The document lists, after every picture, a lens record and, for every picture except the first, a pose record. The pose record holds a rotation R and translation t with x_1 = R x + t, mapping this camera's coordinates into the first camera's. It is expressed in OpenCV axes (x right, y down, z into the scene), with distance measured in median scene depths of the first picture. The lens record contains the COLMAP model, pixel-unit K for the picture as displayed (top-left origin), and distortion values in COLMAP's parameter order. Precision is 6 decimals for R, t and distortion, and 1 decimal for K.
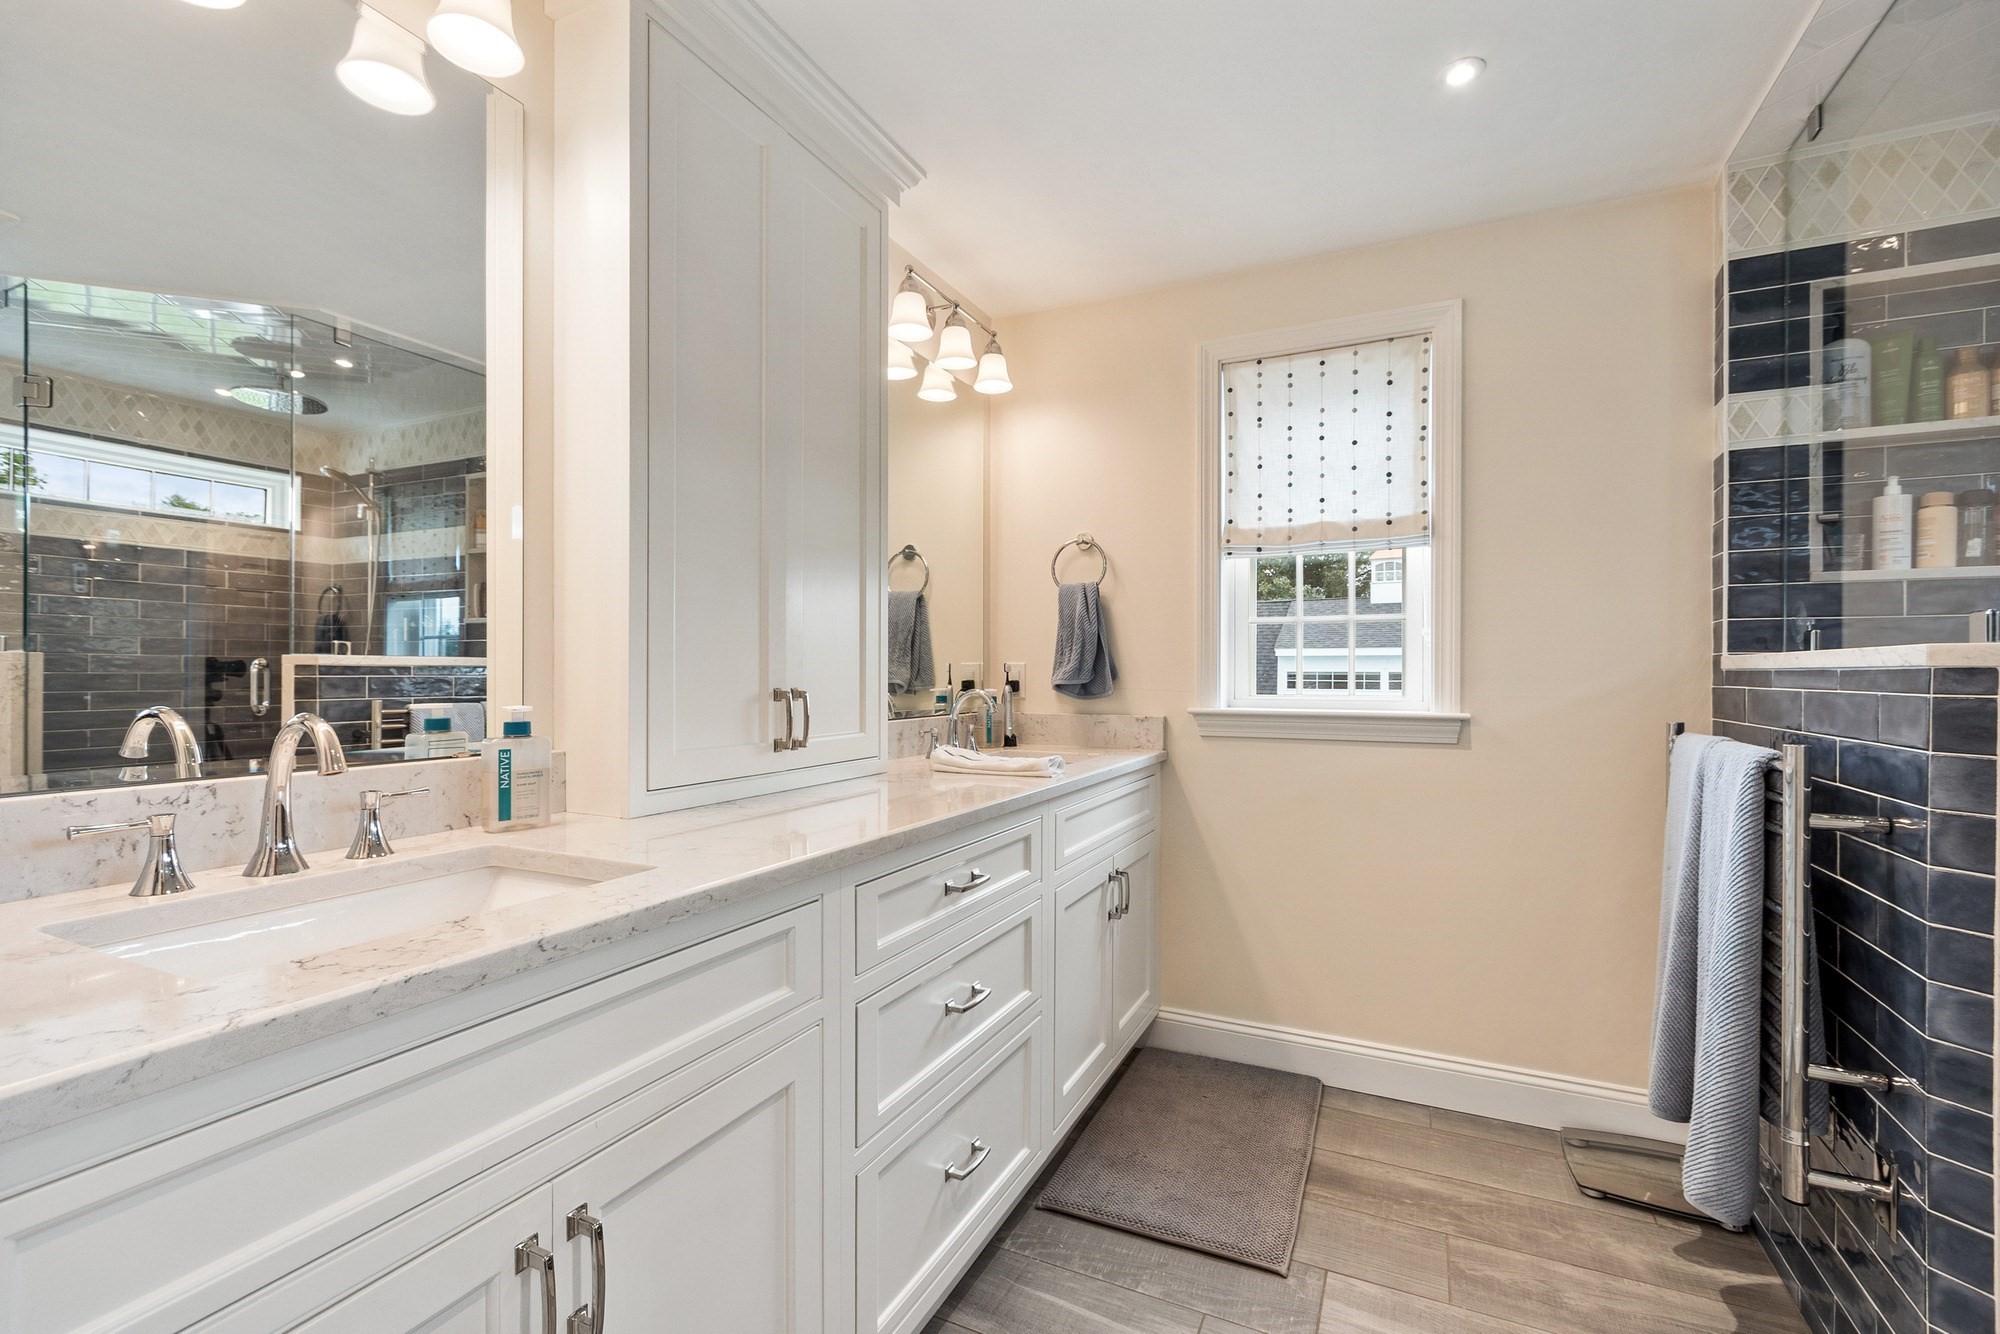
lens RADIAL K [[856.2, 0, 1000.0], [0, 856.2, 667.0], [0, 0, 1]] dist [0.002012, -0.000199]
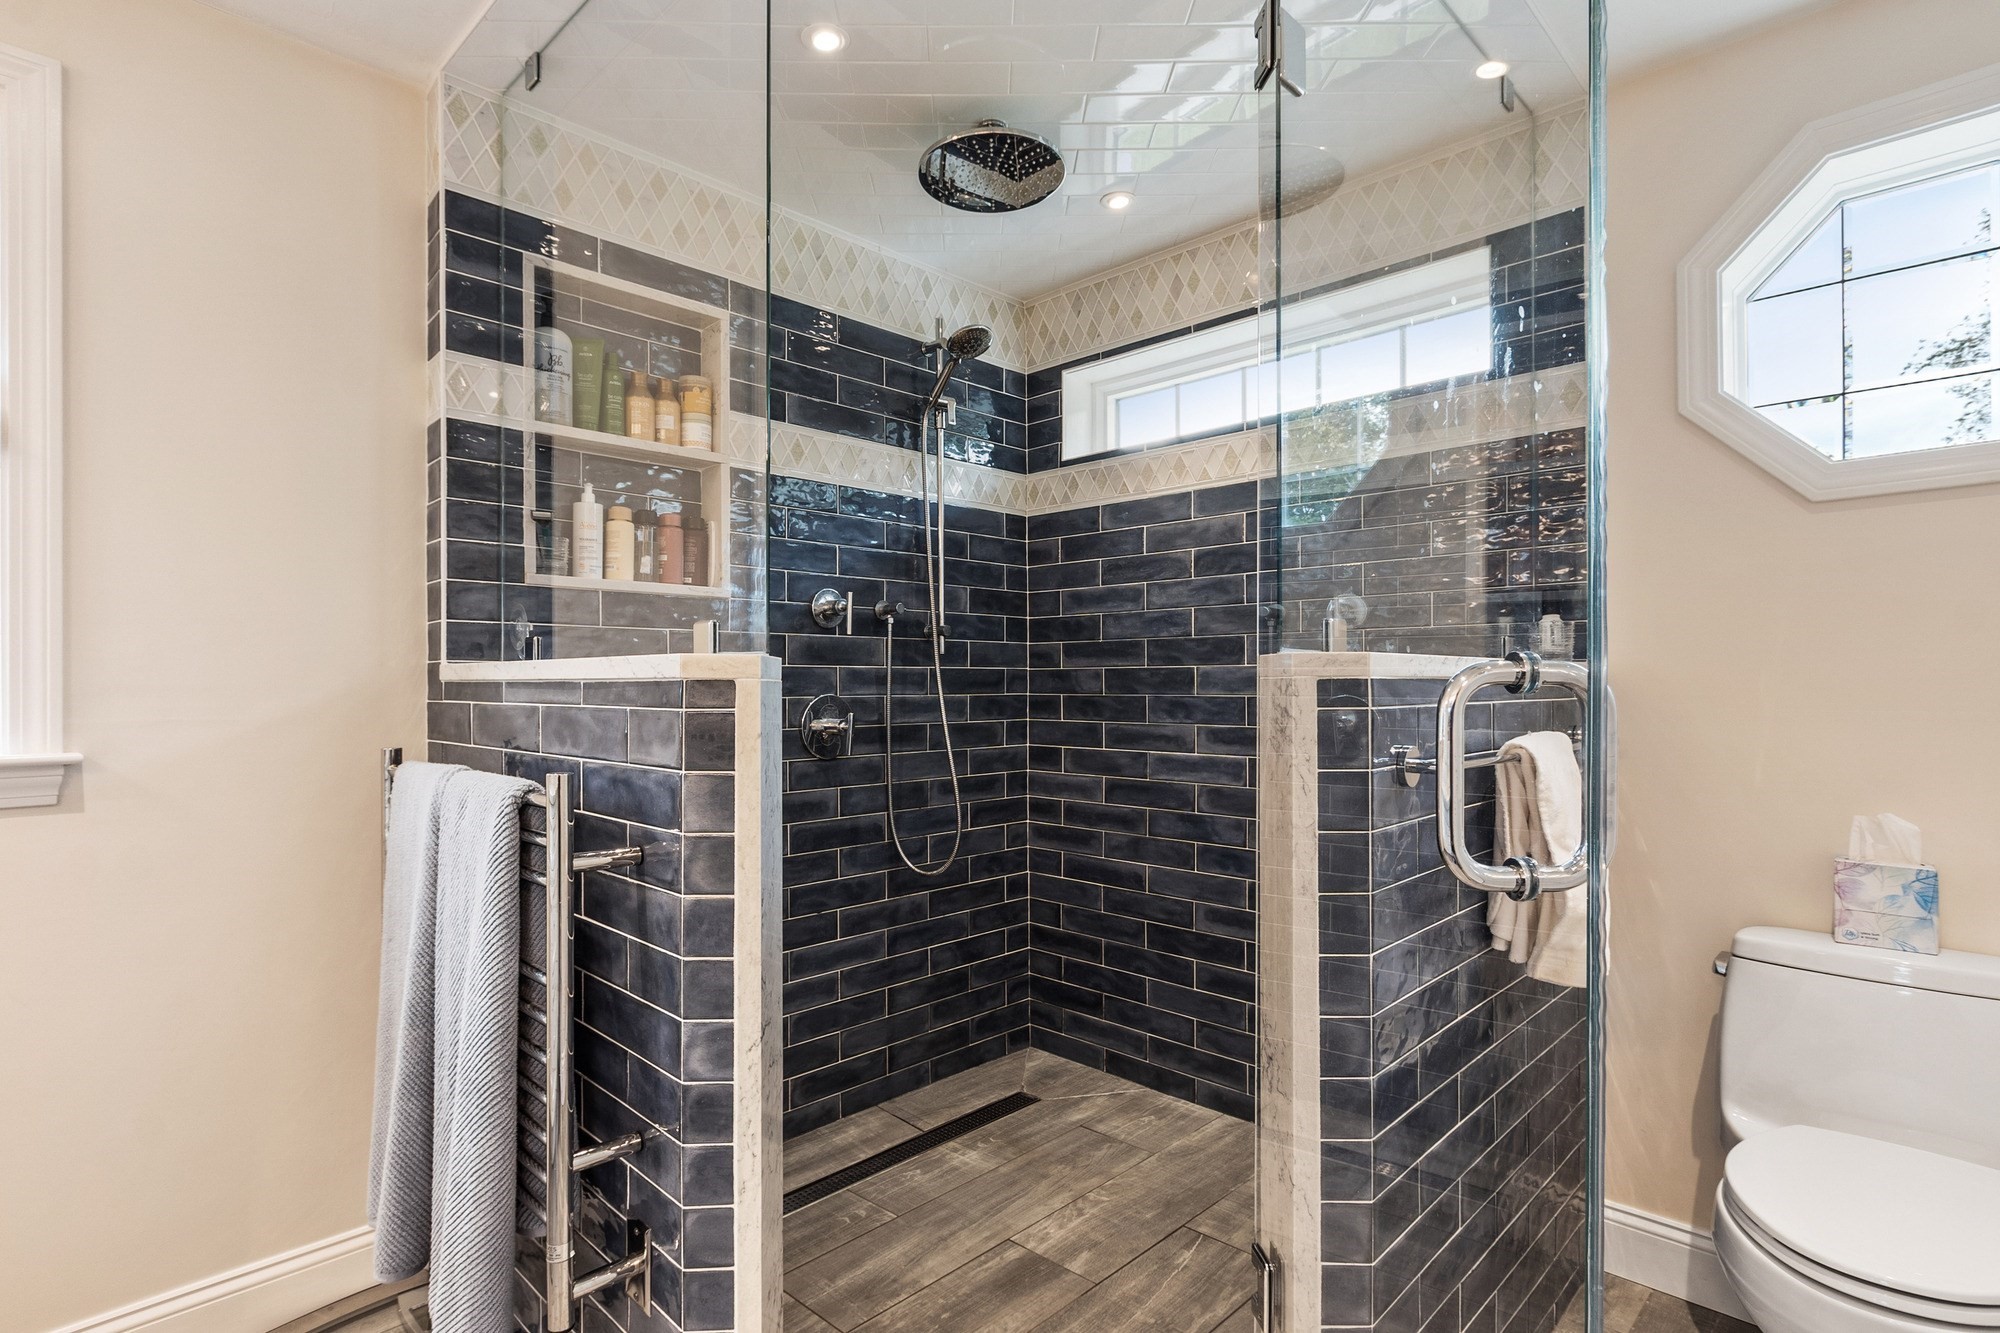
lens RADIAL K [[1009.6, 0, 994.7], [0, 1009.6, 688.0], [0, 0, 1]] dist [0.000072, -0.001756]
pose [[0.318284, -0.007578, 0.947965, 0.095169], [-0.003149, 0.999954, 0.009051, -0.000571], [-0.947990, -0.005866, 0.318246, 0.195279]]
